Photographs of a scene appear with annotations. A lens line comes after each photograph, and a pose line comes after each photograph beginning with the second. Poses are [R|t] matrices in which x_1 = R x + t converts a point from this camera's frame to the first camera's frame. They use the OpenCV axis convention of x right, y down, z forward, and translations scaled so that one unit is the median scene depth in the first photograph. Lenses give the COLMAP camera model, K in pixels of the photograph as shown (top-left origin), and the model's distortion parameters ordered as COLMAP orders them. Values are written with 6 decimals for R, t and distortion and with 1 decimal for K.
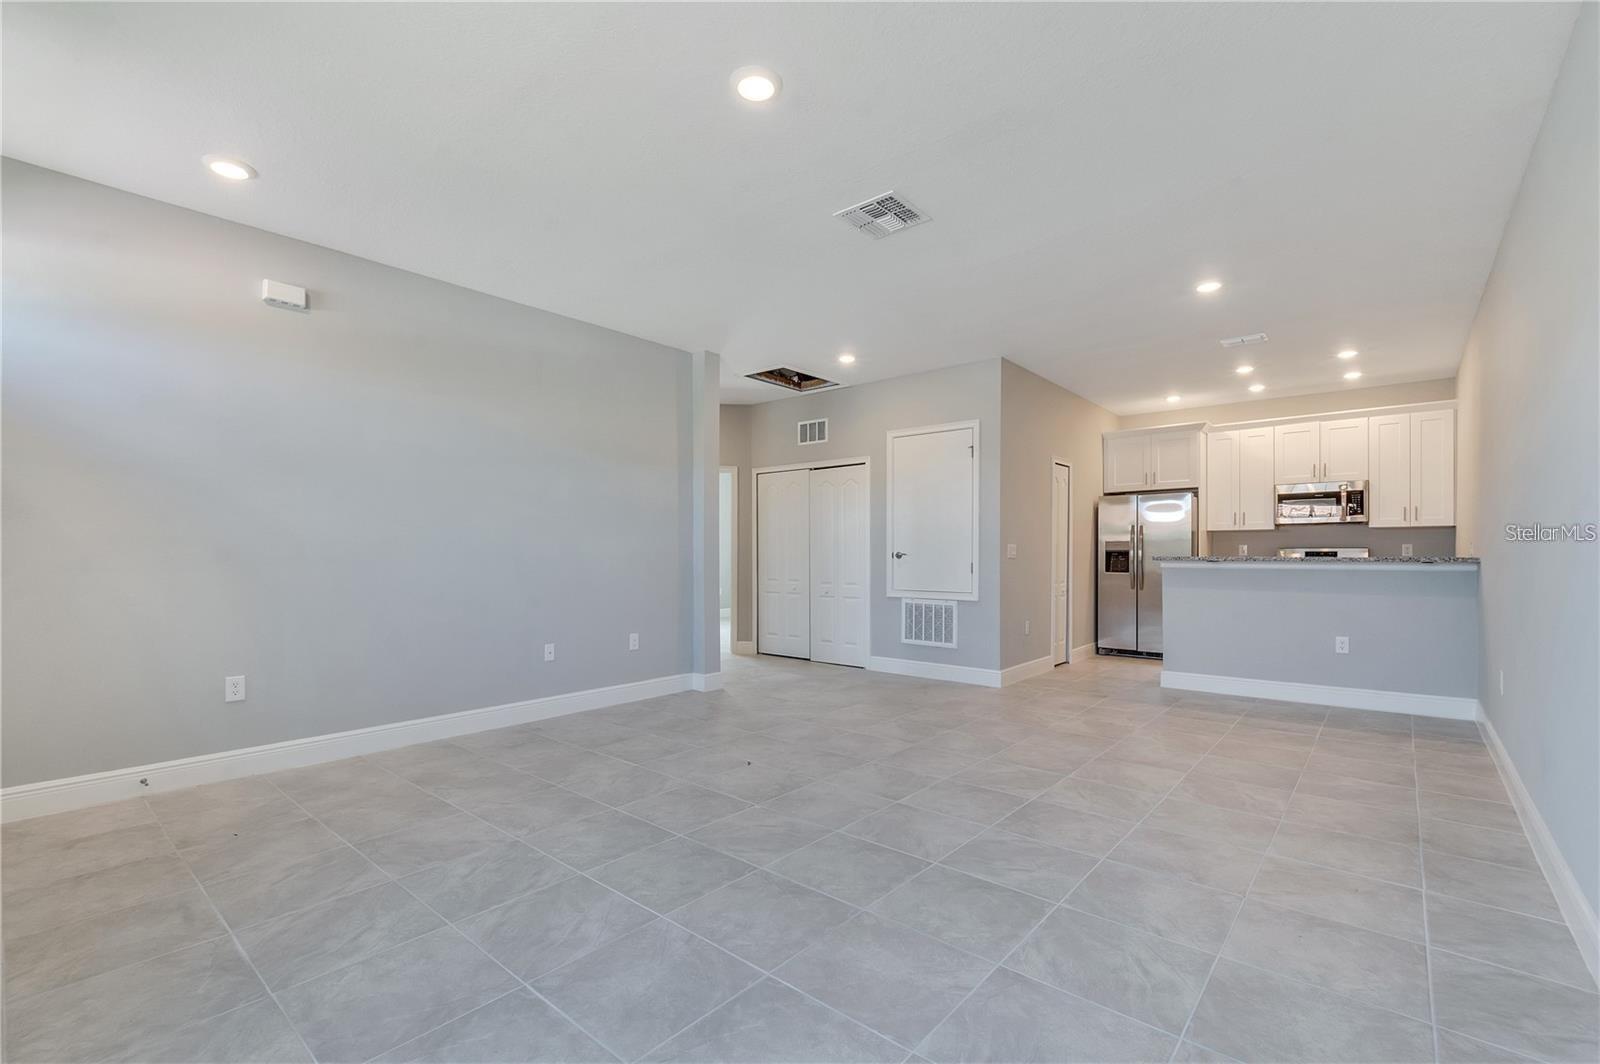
lens RADIAL K [[708.3, 0, 796.9], [0, 708.3, 552.8], [0, 0, 1]] dist [0.001983, 0.000371]
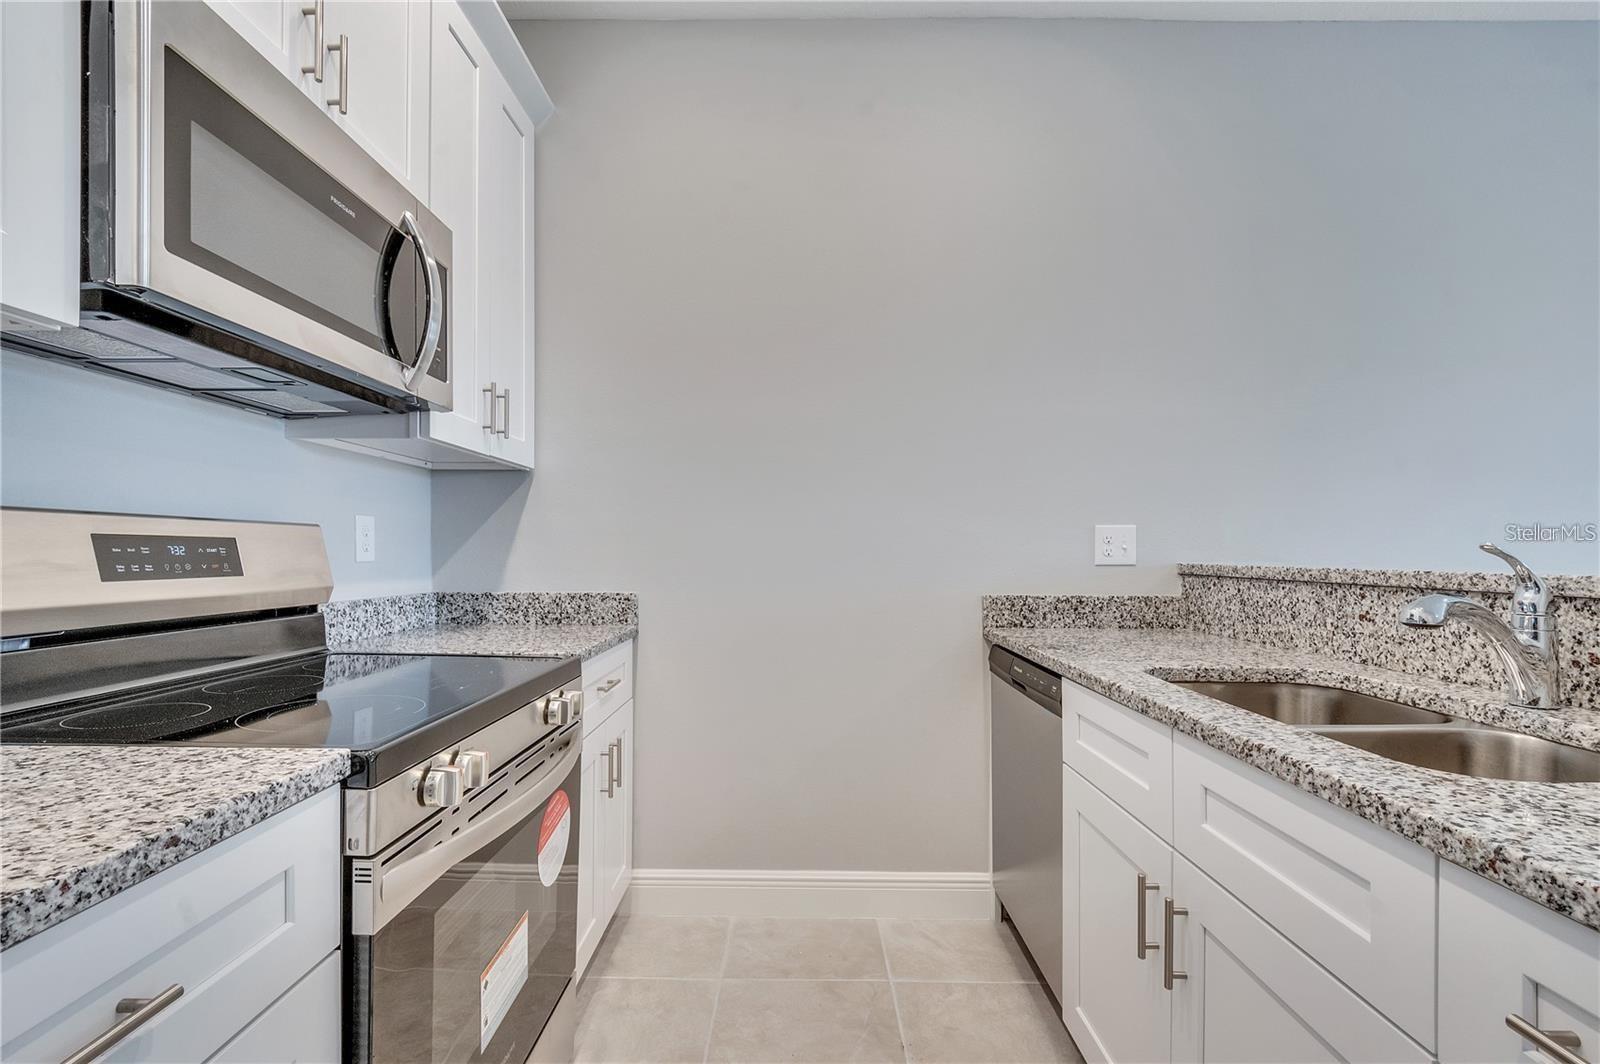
lens RADIAL K [[708.3, 0, 796.9], [0, 708.3, 552.8], [0, 0, 1]] dist [0.001983, 0.000371]
pose [[-0.646773, 0.000217, 0.762682, 0.496386], [-0.002324, 0.999995, -0.002256, 0.001741], [-0.762679, -0.003232, -0.646769, 0.948085]]
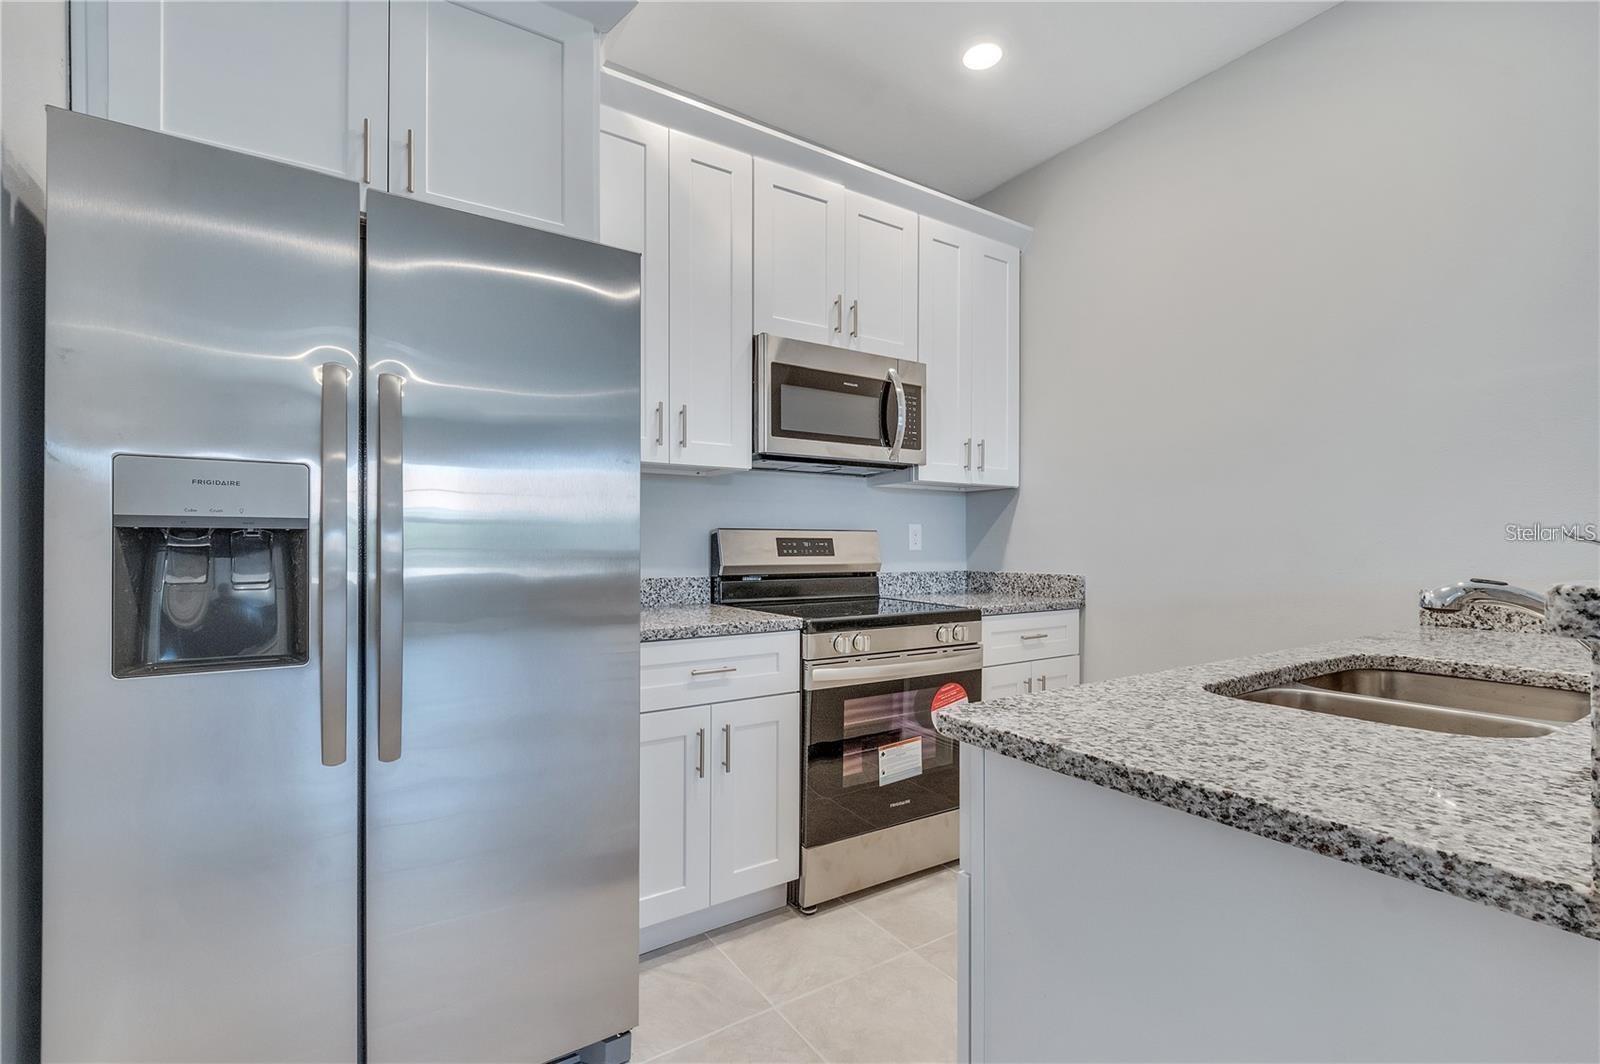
lens RADIAL K [[708.3, 0, 796.9], [0, 708.3, 552.8], [0, 0, 1]] dist [0.001983, 0.000371]
pose [[0.274935, -0.006538, 0.961441, 0.349024], [-0.002379, 0.999969, 0.007480, 0.002880], [-0.961460, -0.004343, 0.274911, 0.854942]]
